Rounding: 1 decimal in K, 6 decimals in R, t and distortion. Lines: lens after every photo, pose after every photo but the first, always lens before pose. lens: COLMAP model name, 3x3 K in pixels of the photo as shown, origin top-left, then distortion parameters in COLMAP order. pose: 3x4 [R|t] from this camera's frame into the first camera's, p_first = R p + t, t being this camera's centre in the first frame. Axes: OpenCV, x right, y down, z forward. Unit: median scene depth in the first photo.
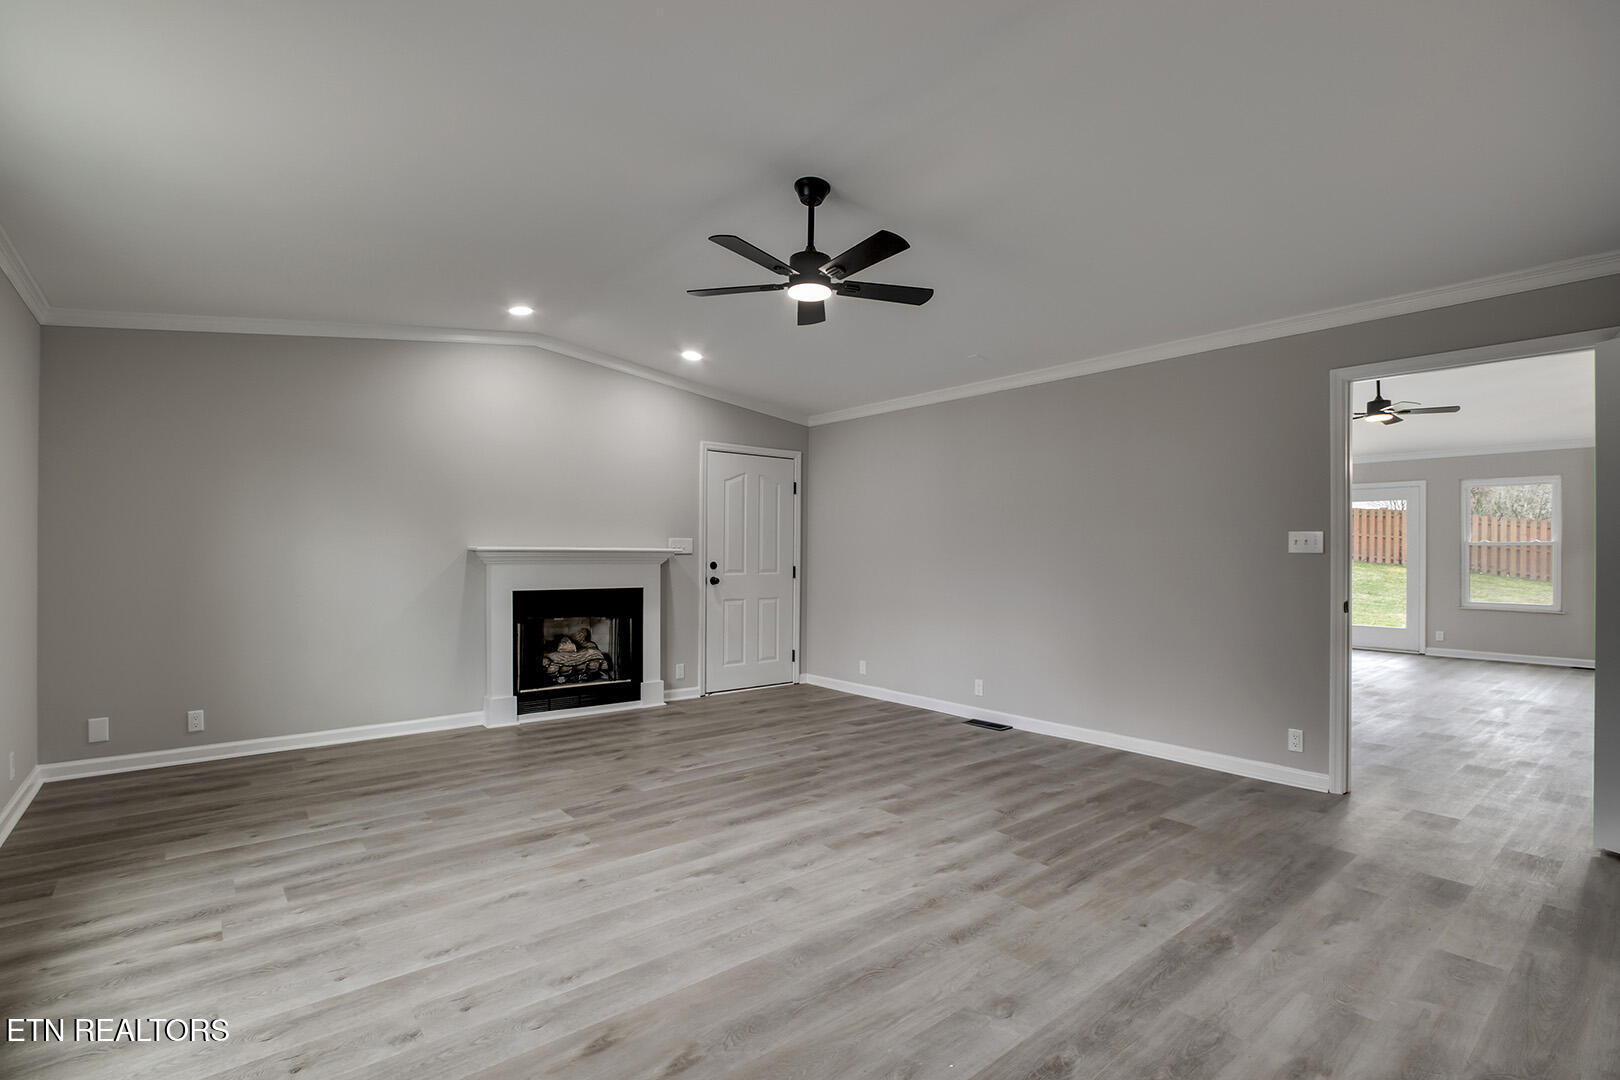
lens RADIAL K [[759.9, 0, 811.0], [0, 759.9, 551.1], [0, 0, 1]] dist [-0.028750, 0.006147]
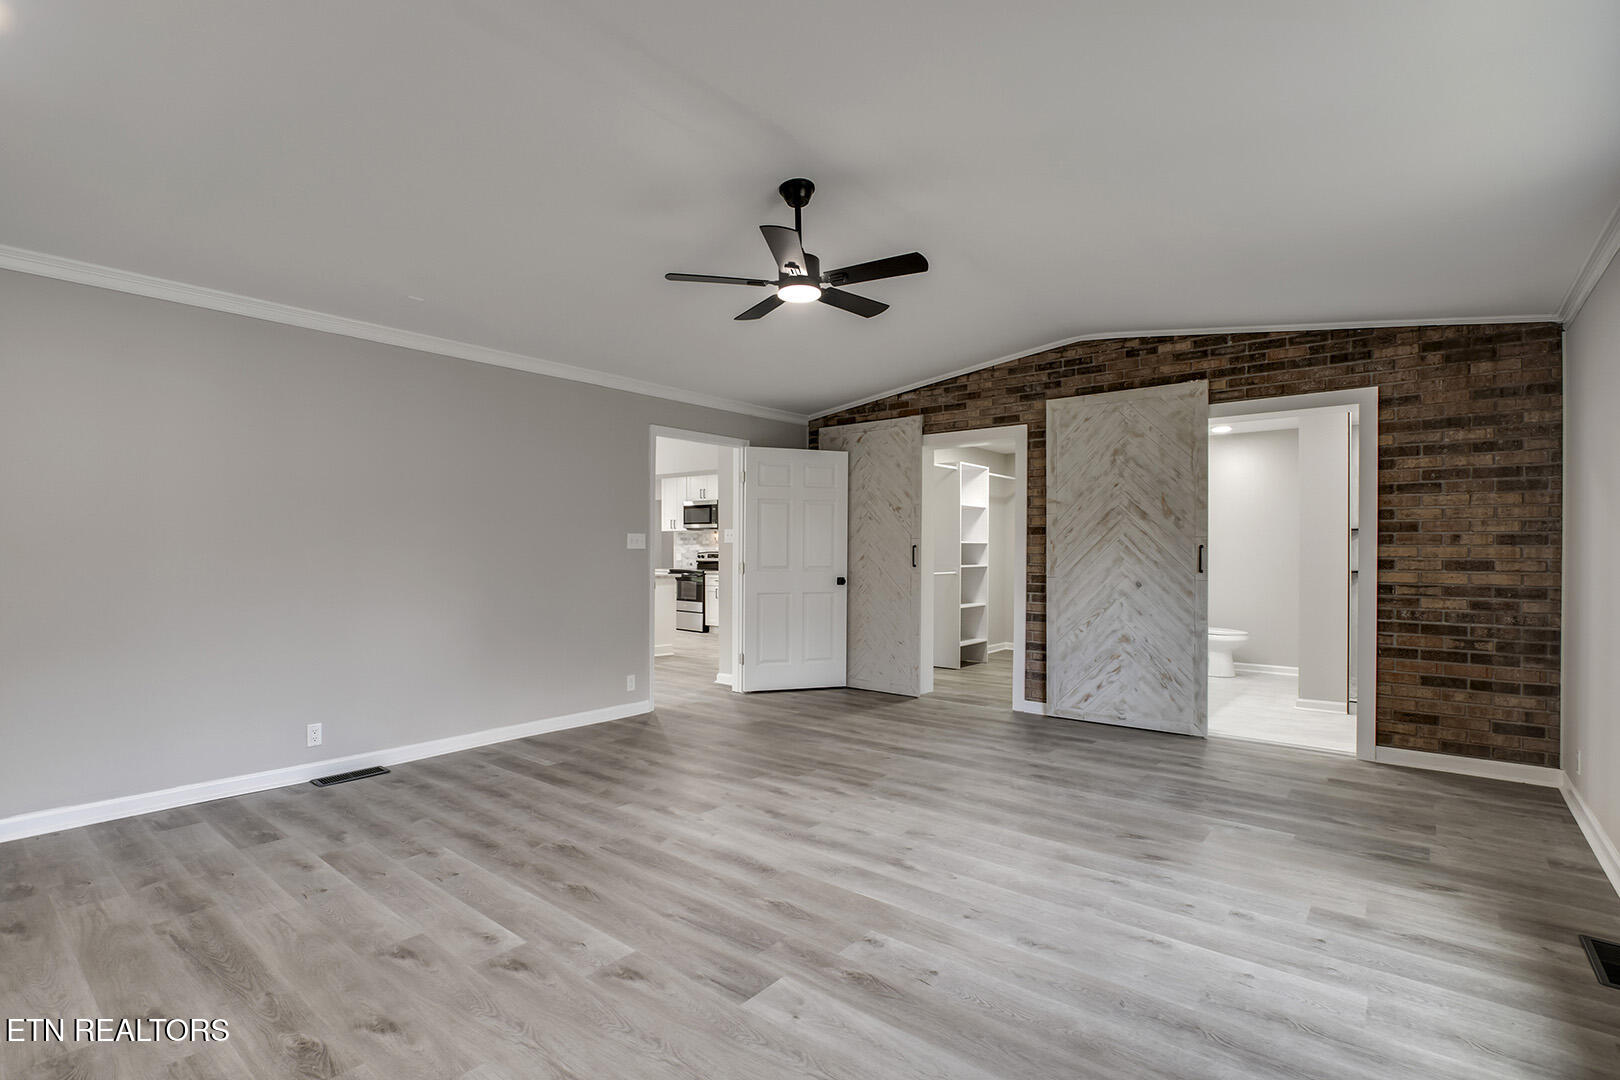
lens RADIAL K [[759.9, 0, 811.0], [0, 759.9, 551.1], [0, 0, 1]] dist [-0.028750, 0.006147]
pose [[-0.193081, -0.006278, 0.981163, -0.813644], [-0.007295, 0.999961, 0.004963, -0.002689], [-0.981156, -0.006199, -0.193120, 0.961895]]
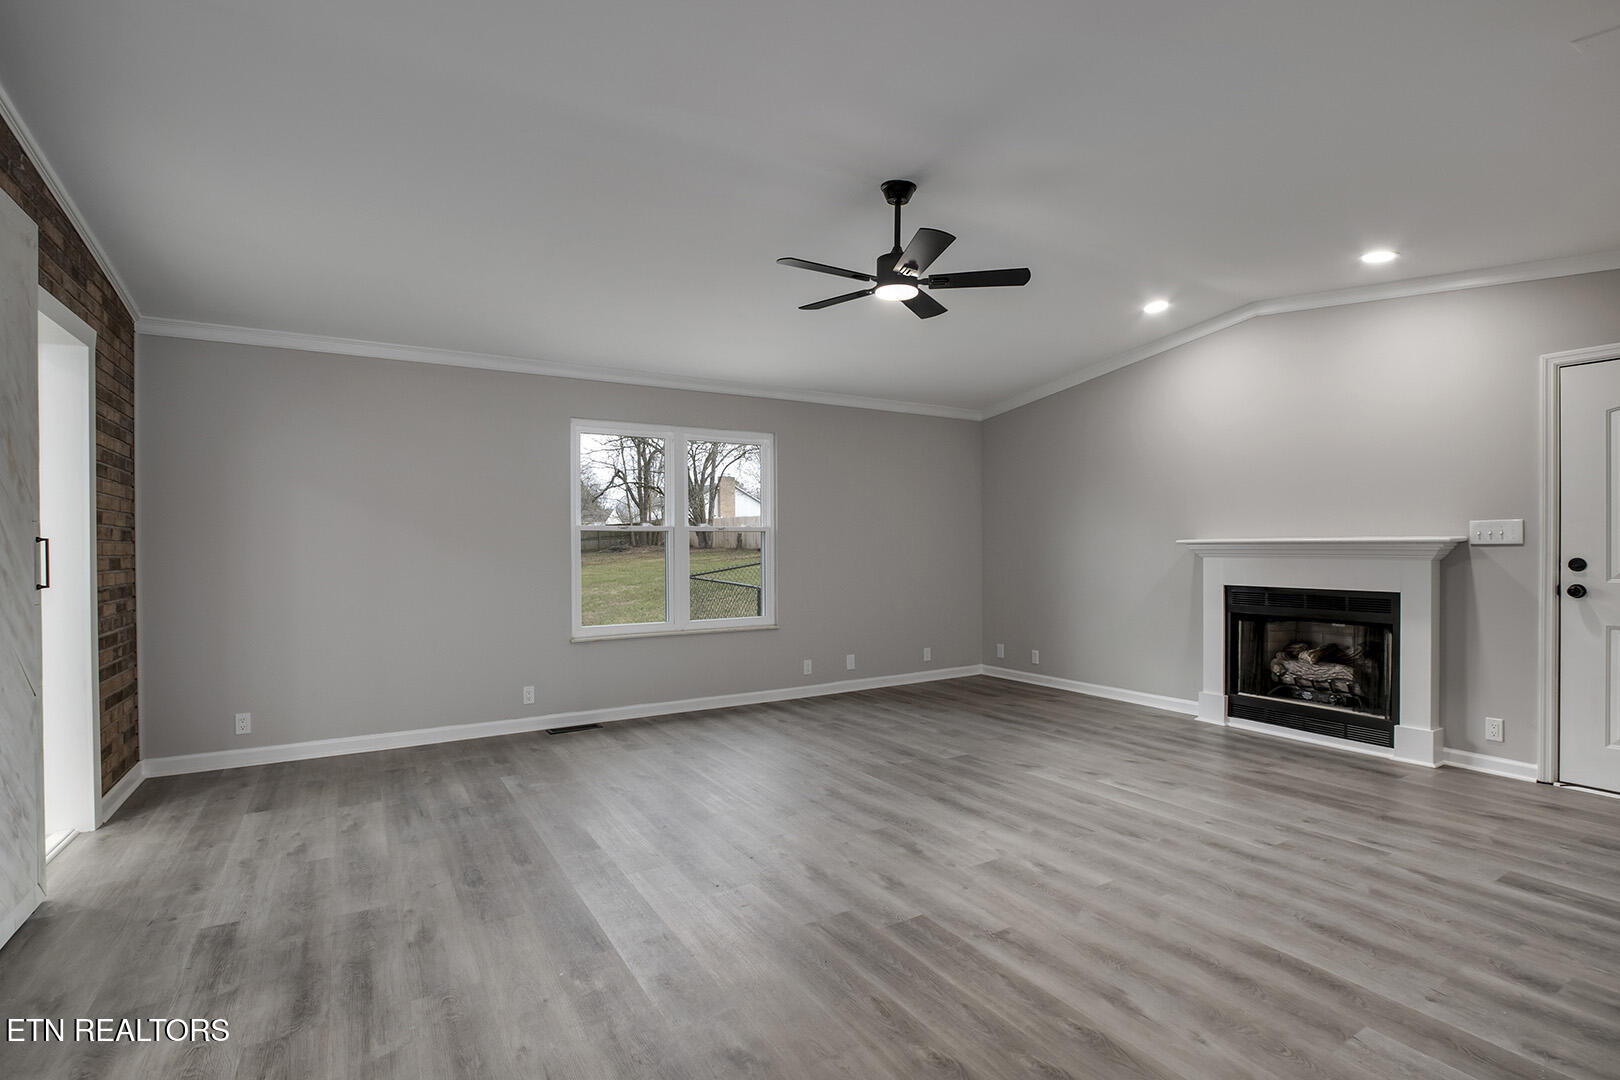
lens RADIAL K [[759.9, 0, 811.0], [0, 759.9, 551.1], [0, 0, 1]] dist [-0.028750, 0.006147]
pose [[-0.144211, 0.001943, -0.989545, 0.842413], [0.008022, 0.999968, 0.000794, 0.006503], [0.989514, -0.007823, -0.144222, 0.841072]]
